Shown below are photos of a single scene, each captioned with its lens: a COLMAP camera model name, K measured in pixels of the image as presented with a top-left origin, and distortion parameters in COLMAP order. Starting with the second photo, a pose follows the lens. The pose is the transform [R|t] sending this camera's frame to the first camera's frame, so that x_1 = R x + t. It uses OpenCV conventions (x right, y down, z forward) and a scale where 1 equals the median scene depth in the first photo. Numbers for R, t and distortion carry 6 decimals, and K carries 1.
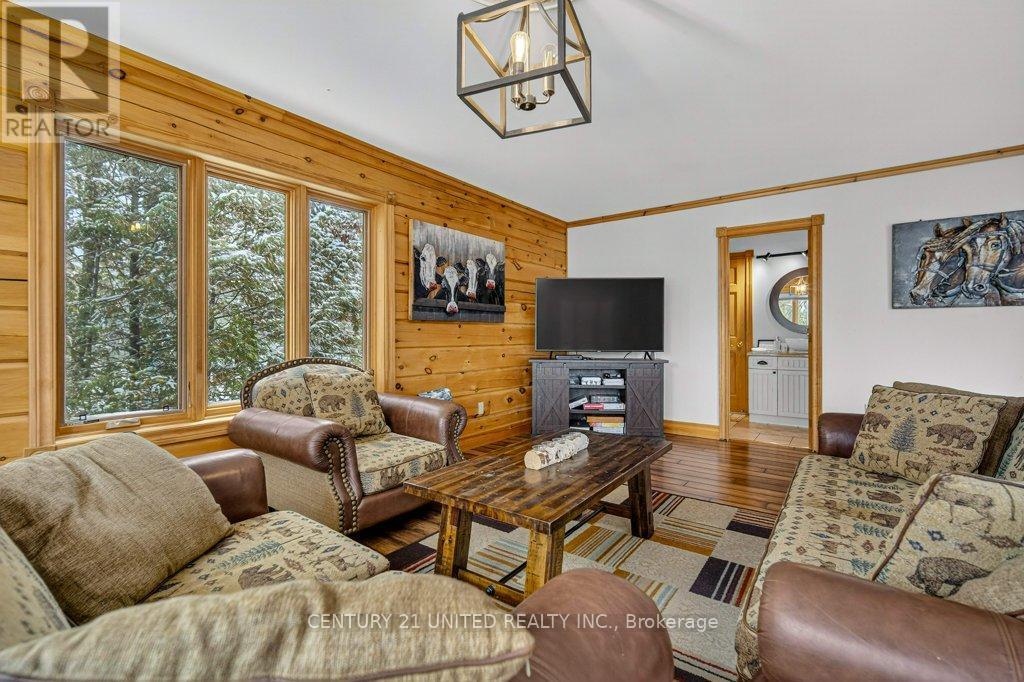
lens RADIAL K [[449.7, 0, 509.9], [0, 449.7, 337.1], [0, 0, 1]] dist [-0.006717, 0.001212]
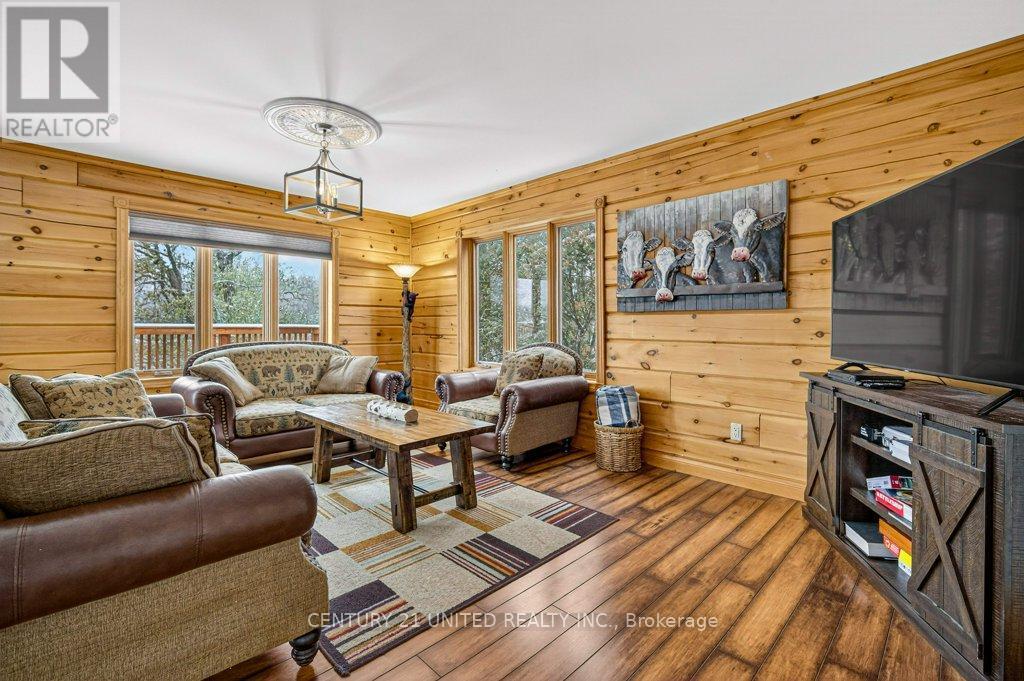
lens RADIAL K [[449.7, 0, 514.5], [0, 449.7, 333.1], [0, 0, 1]] dist [-0.006717, 0.001212]
pose [[-0.138781, 0.018858, -0.990144, 0.740276], [-0.013701, 0.999686, 0.020960, -0.007464], [0.990228, 0.016475, -0.138479, 0.819928]]
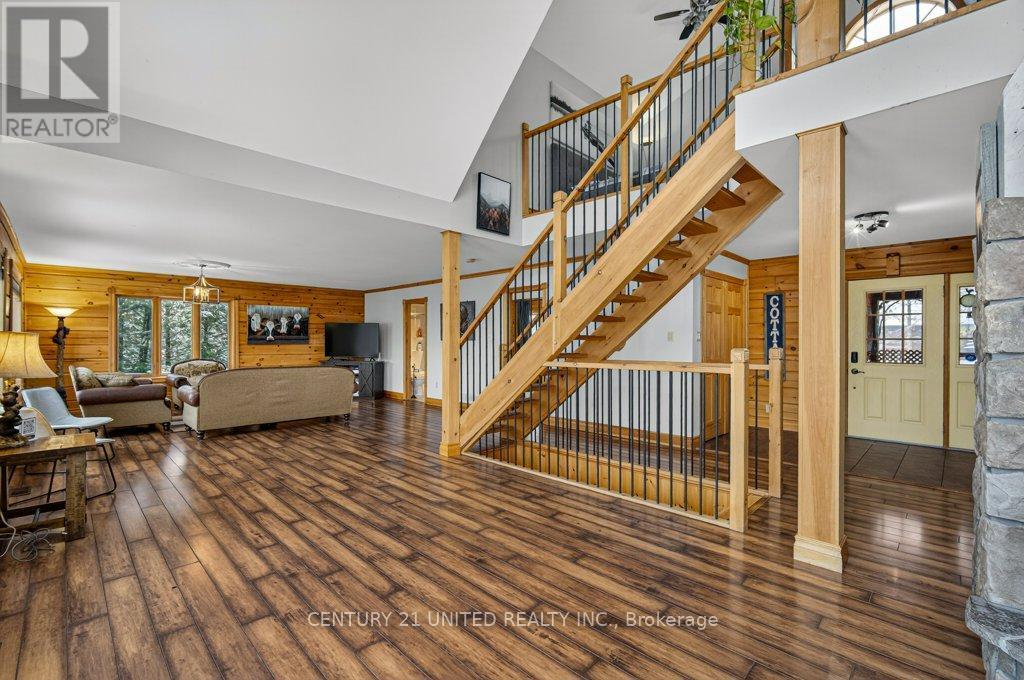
lens RADIAL K [[449.7, 0, 509.8], [0, 449.7, 341.8], [0, 0, 1]] dist [-0.006717, 0.001212]
pose [[0.990893, 0.005914, -0.134522, 1.427605], [-0.006628, 0.999966, -0.004863, -0.043814], [0.134488, 0.005710, 0.990899, -1.175496]]
